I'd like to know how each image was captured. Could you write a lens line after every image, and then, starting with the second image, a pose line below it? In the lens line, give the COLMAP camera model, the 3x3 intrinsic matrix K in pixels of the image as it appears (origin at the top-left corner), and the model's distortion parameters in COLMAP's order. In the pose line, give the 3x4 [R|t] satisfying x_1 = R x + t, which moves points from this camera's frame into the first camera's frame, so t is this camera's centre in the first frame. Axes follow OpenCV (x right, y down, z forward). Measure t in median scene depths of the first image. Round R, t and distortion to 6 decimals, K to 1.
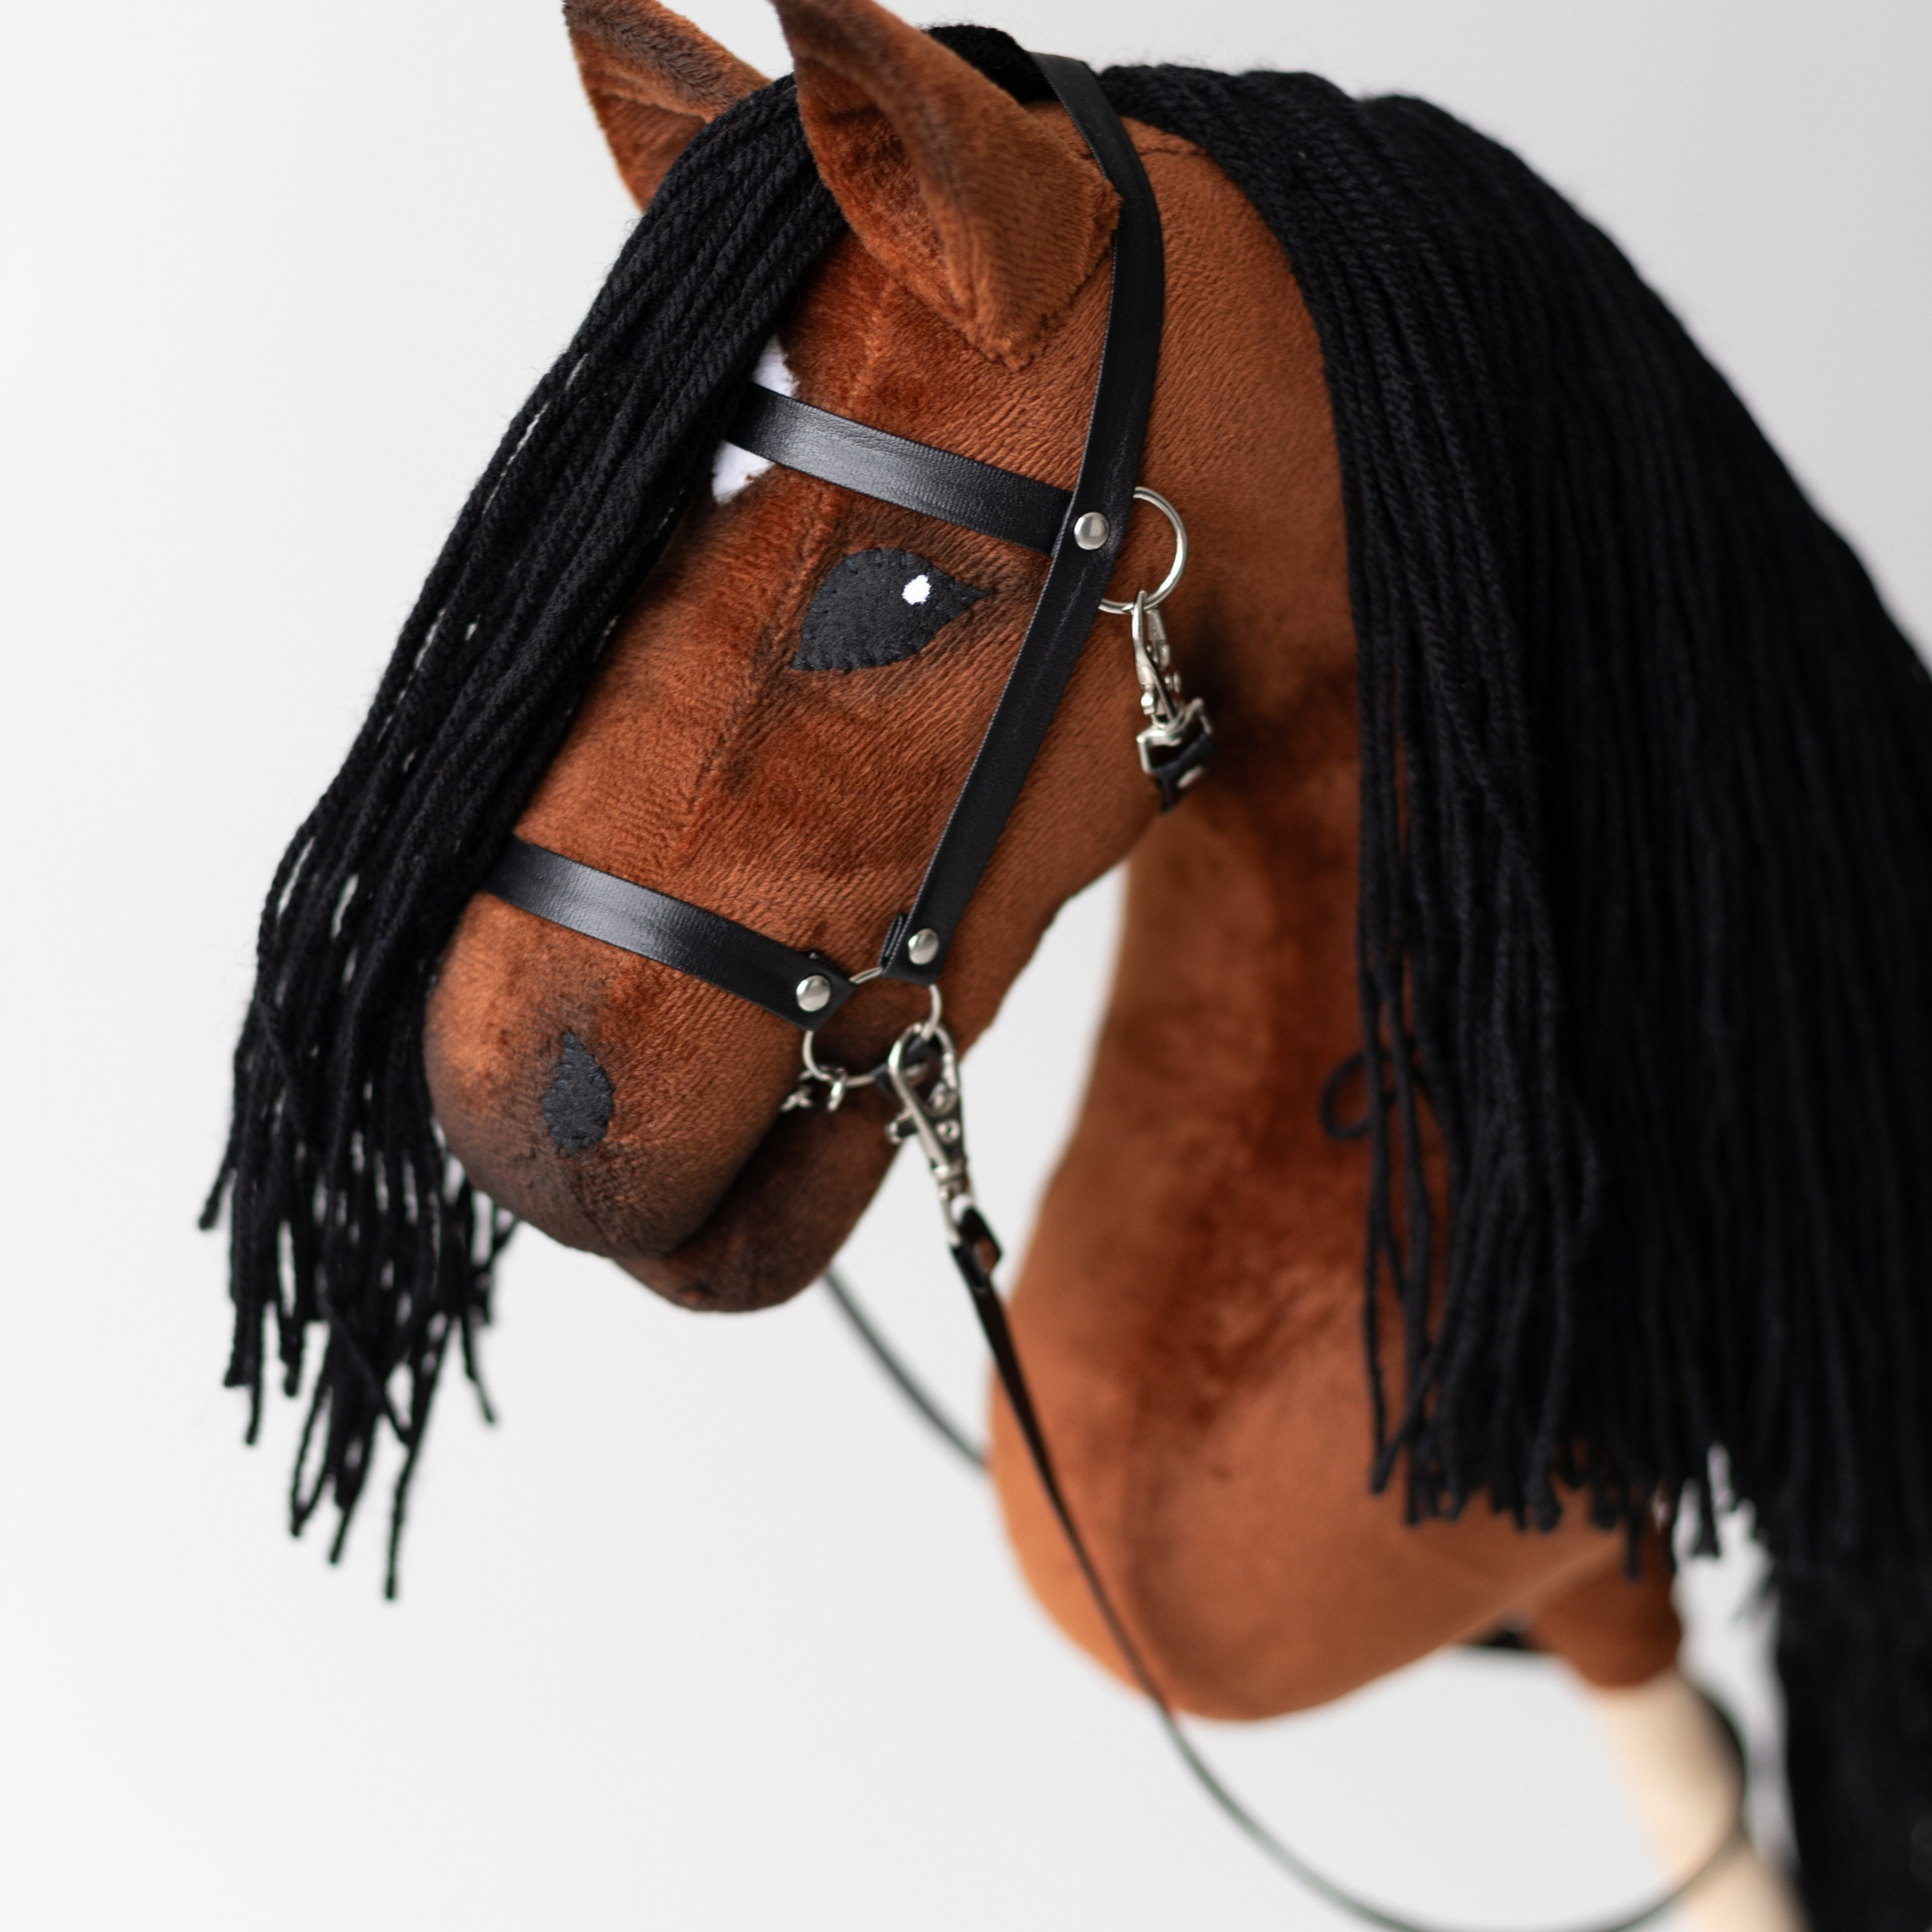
lens RADIAL K [[4381.2, 0, 958.7], [0, 4381.2, 890.9], [0, 0, 1]] dist [0.019262, -0.805216]
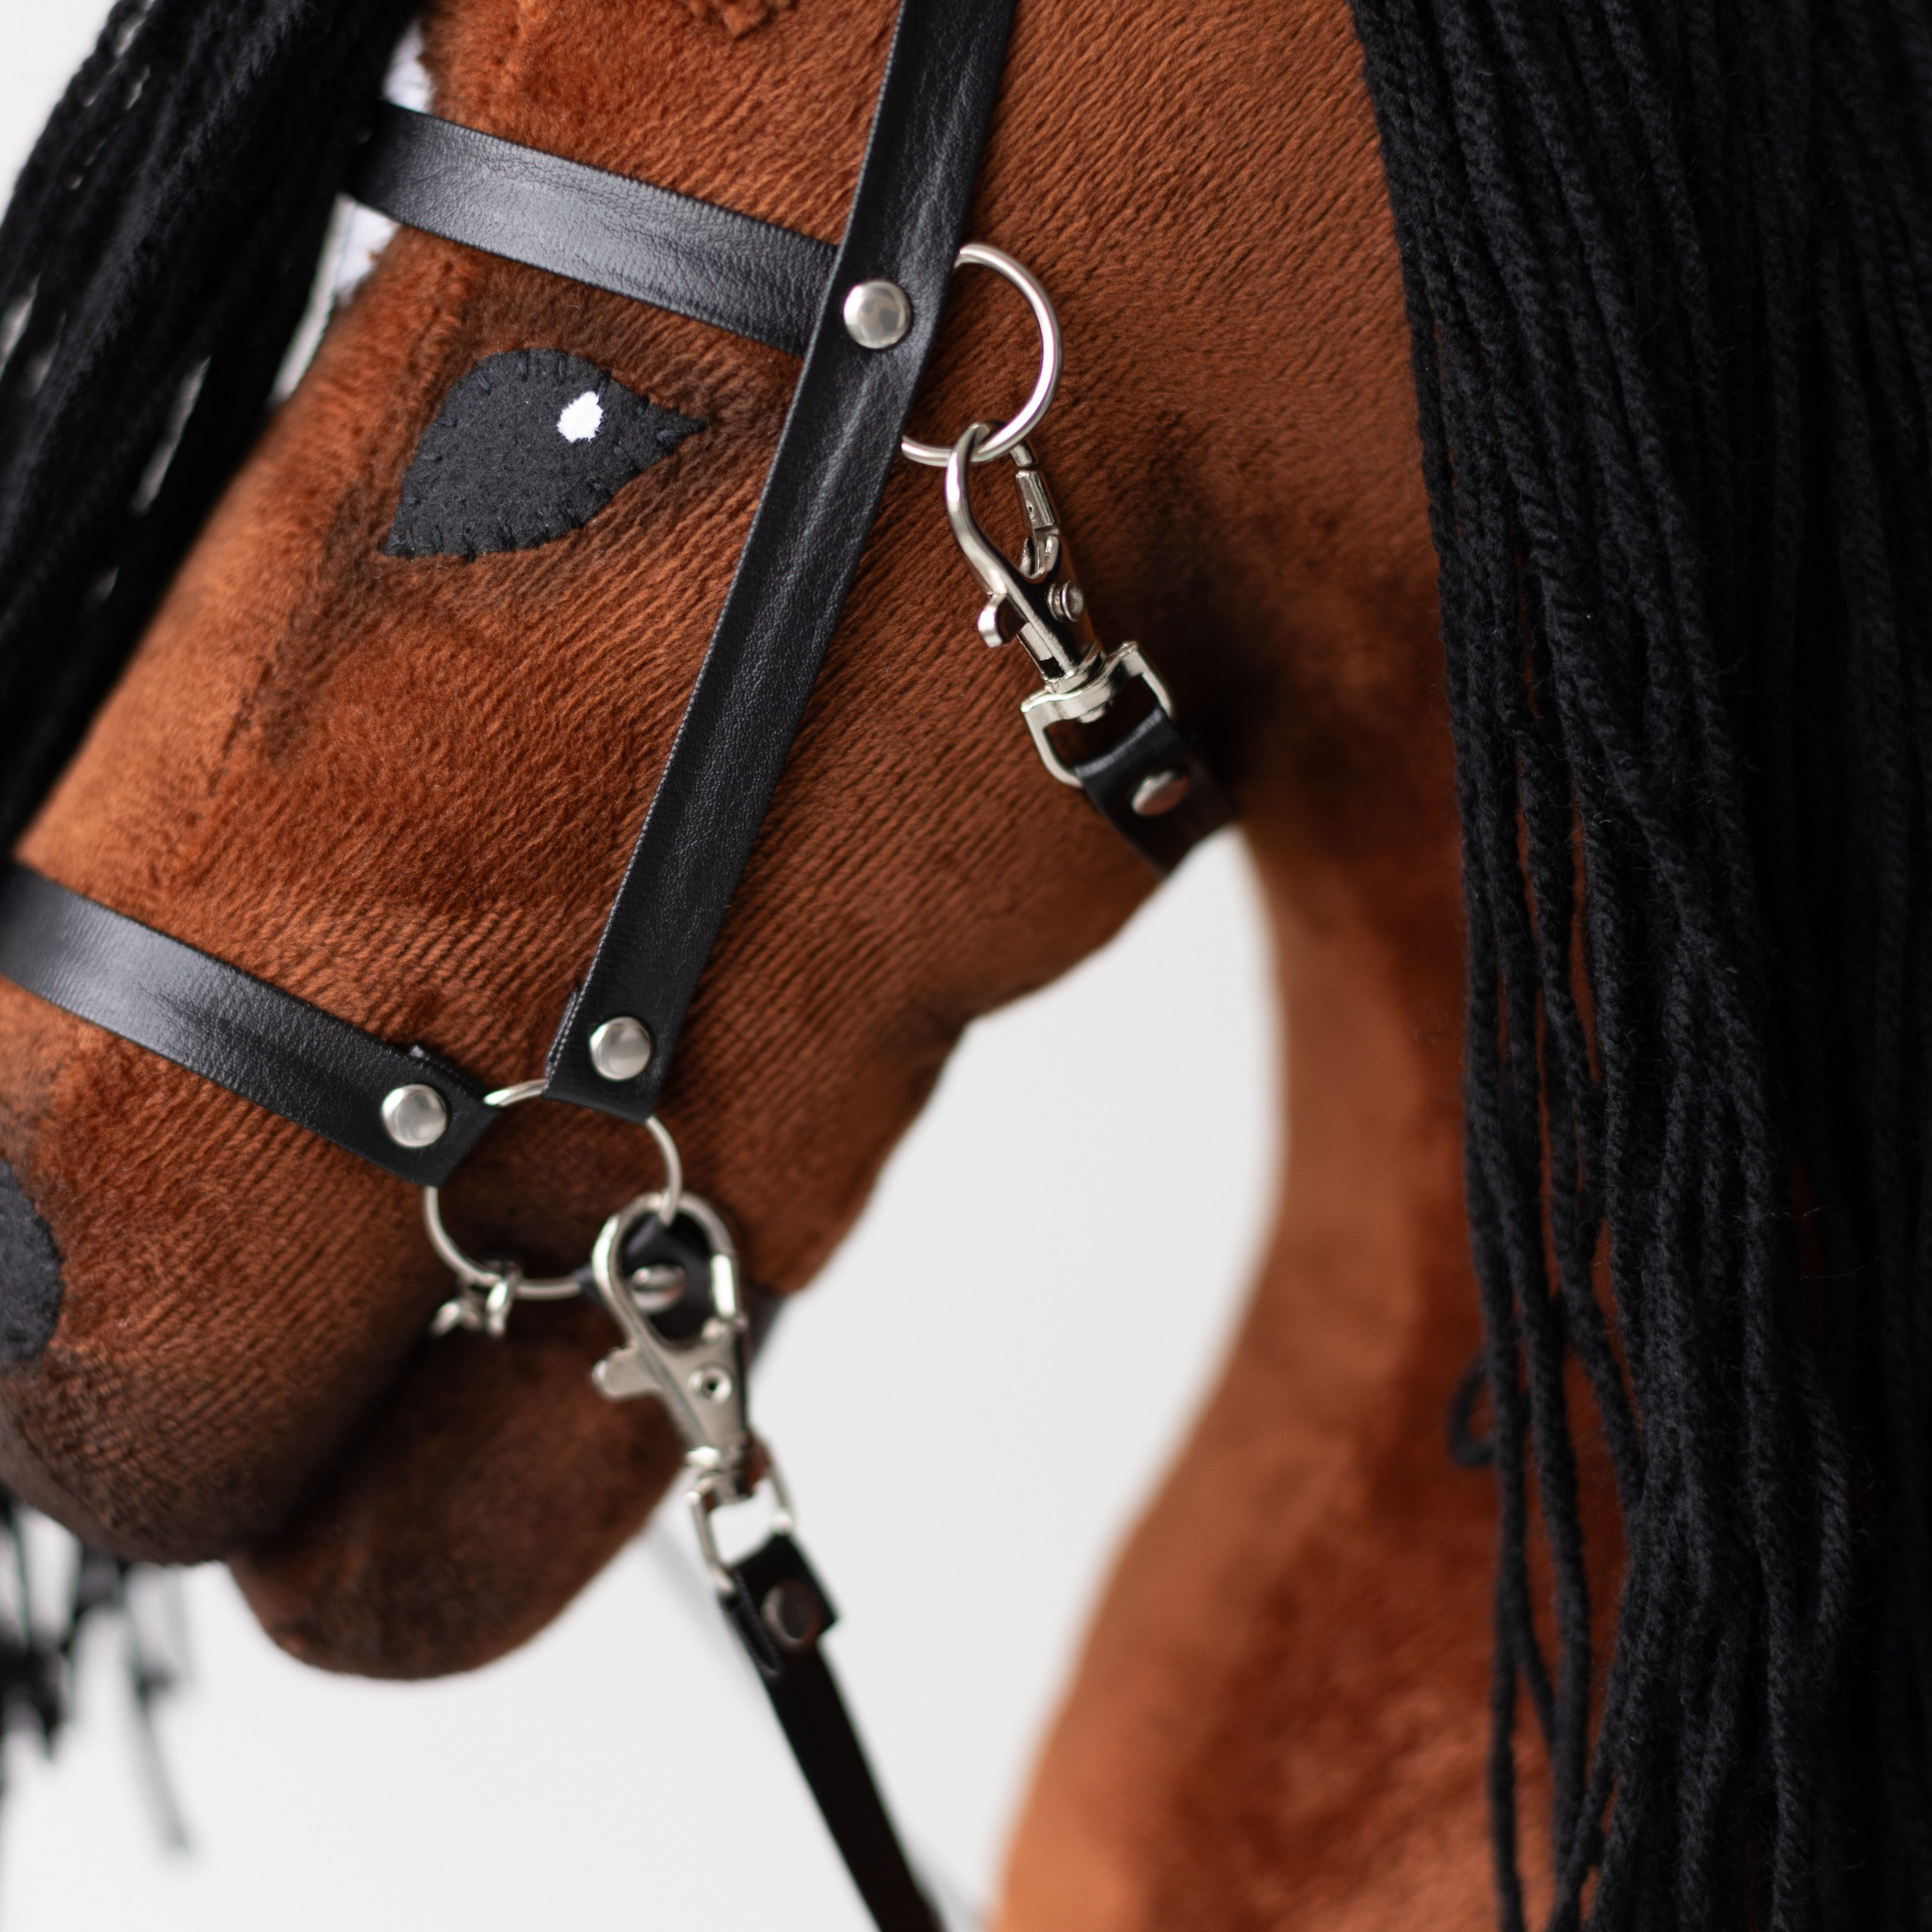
lens RADIAL K [[4587.7, 0, 974.4], [0, 4587.7, 909.4], [0, 0, 1]] dist [-0.025023, -0.474618]
pose [[0.952377, 0.017413, -0.304427, 0.225081], [-0.054769, 0.991900, -0.114603, 0.062510], [0.299966, 0.125818, 0.945616, 0.446260]]
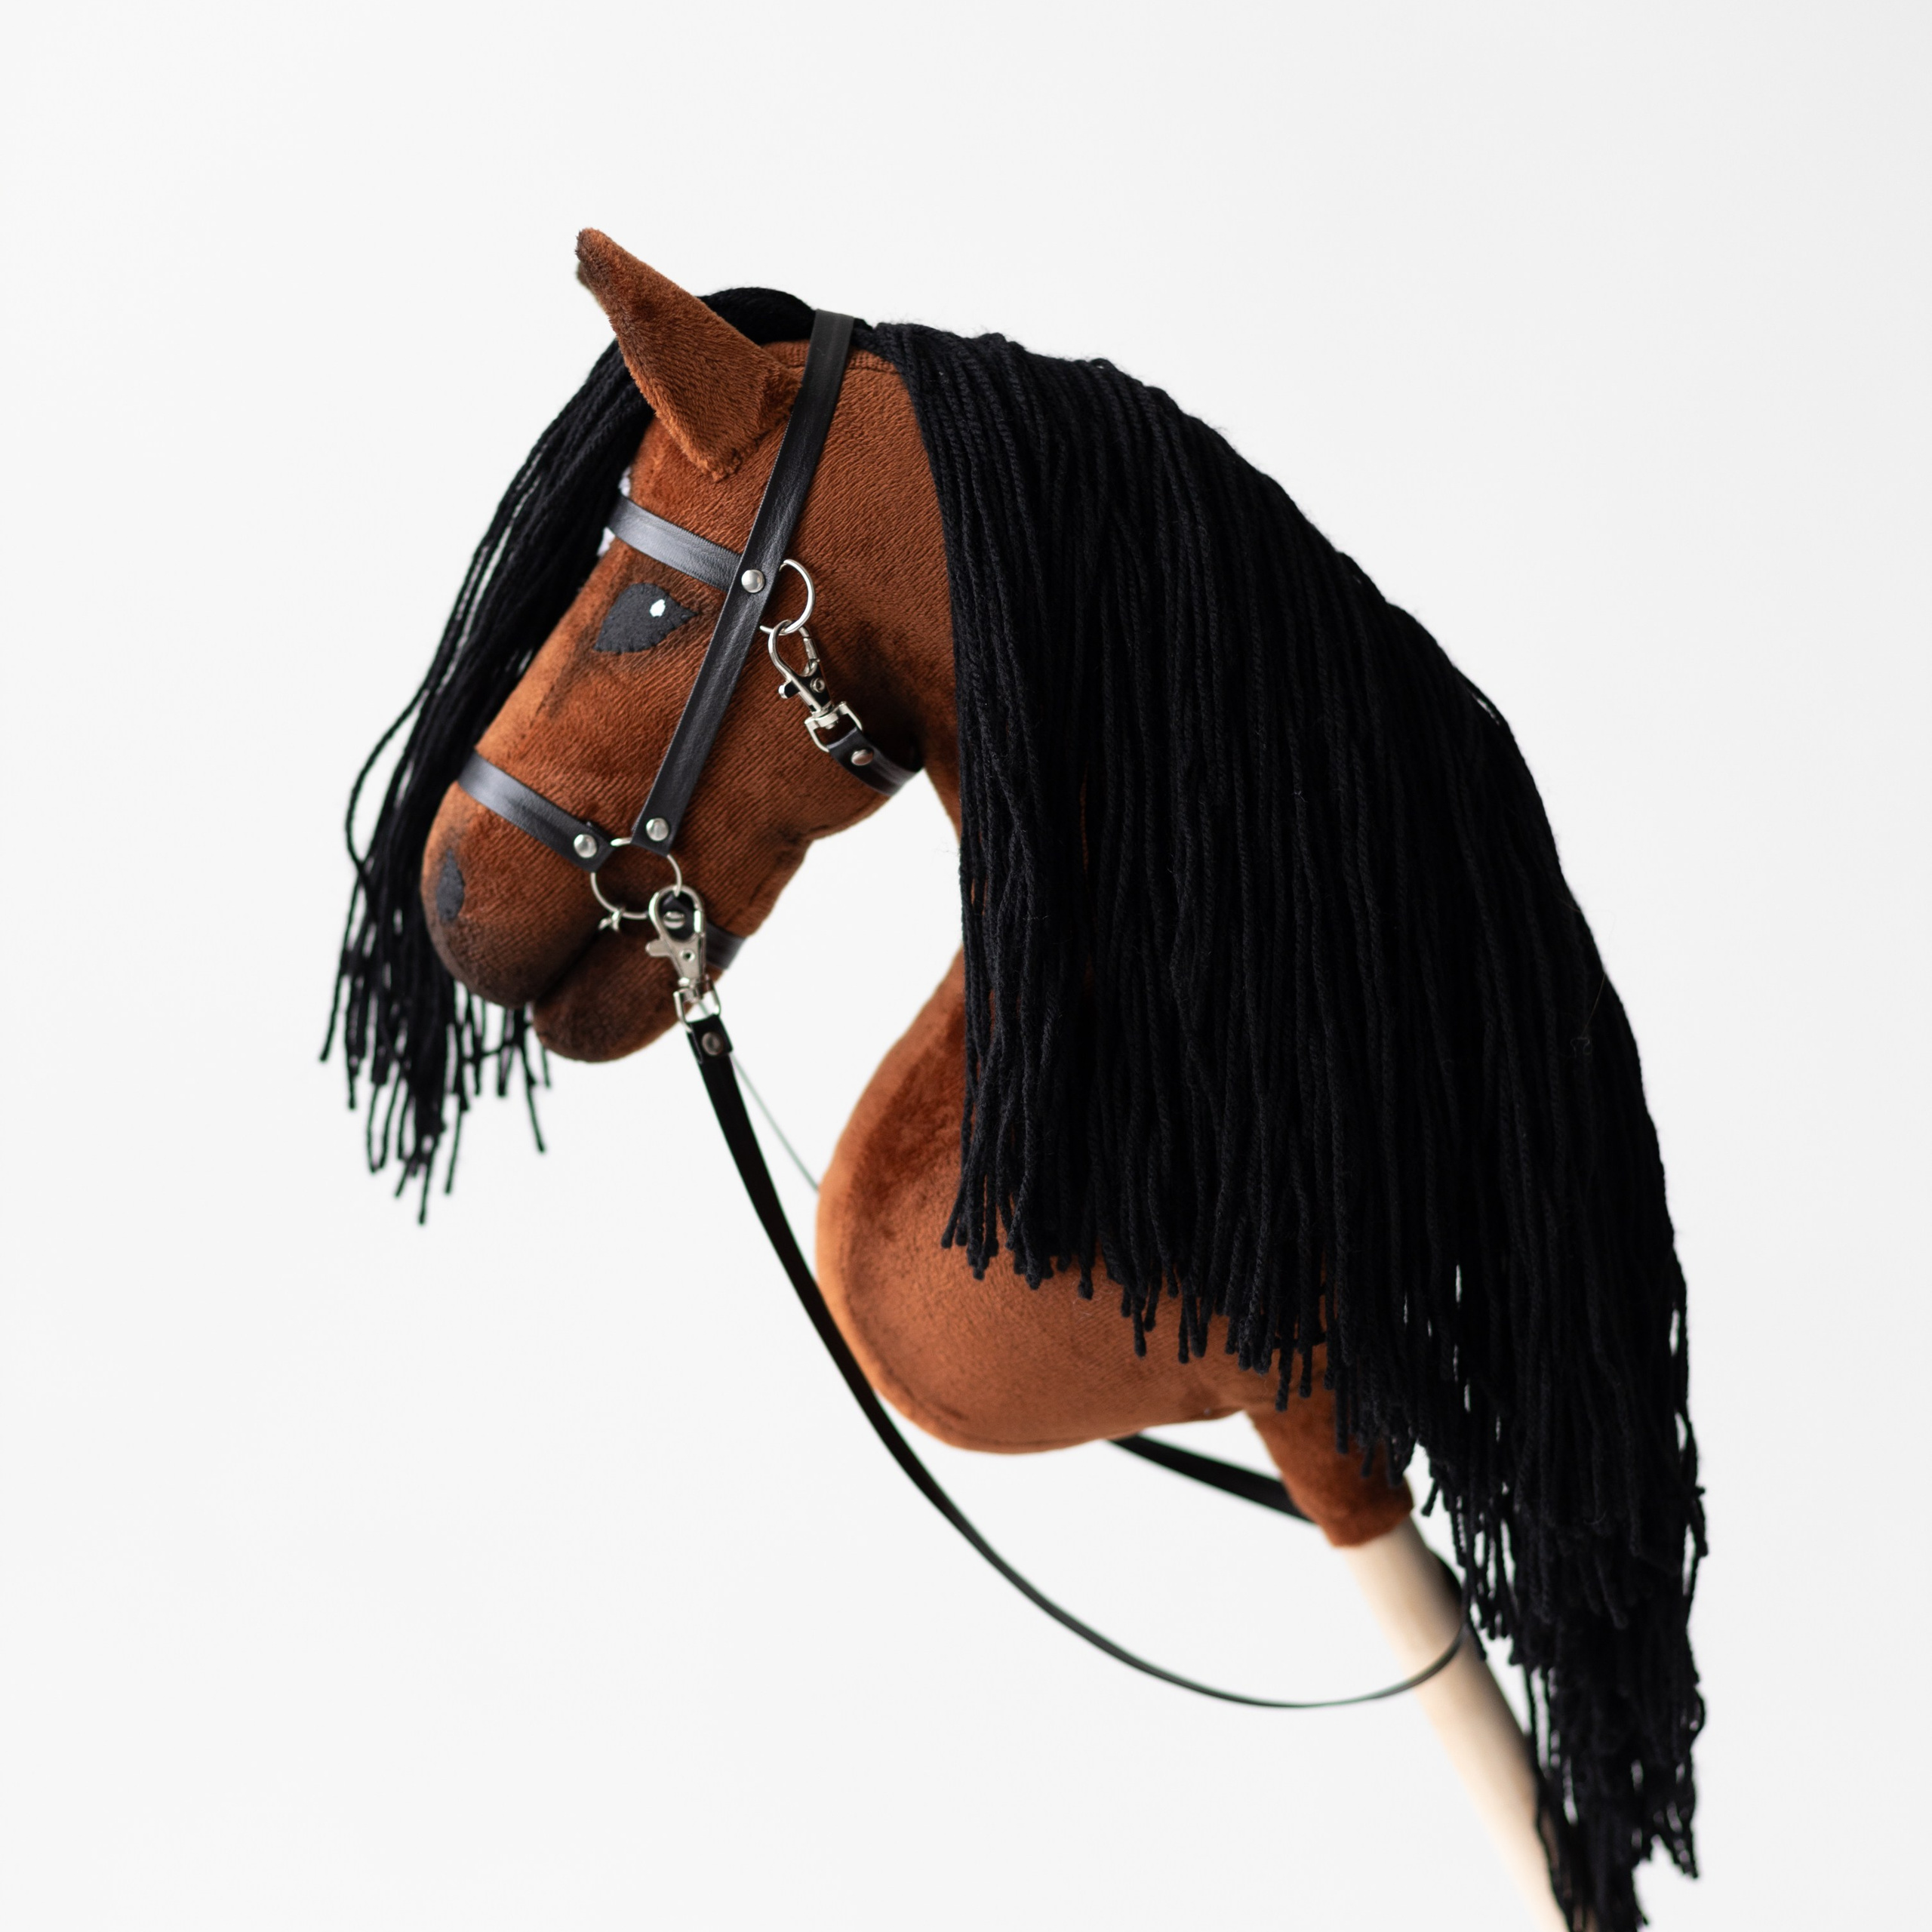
lens RADIAL K [[4381.2, 0, 958.7], [0, 4381.2, 890.9], [0, 0, 1]] dist [0.019262, -0.805216]
pose [[0.845695, 0.094542, -0.525226, 0.973301], [-0.176296, 0.978423, -0.107745, 0.196496], [0.503707, 0.183714, 0.844114, -0.335908]]
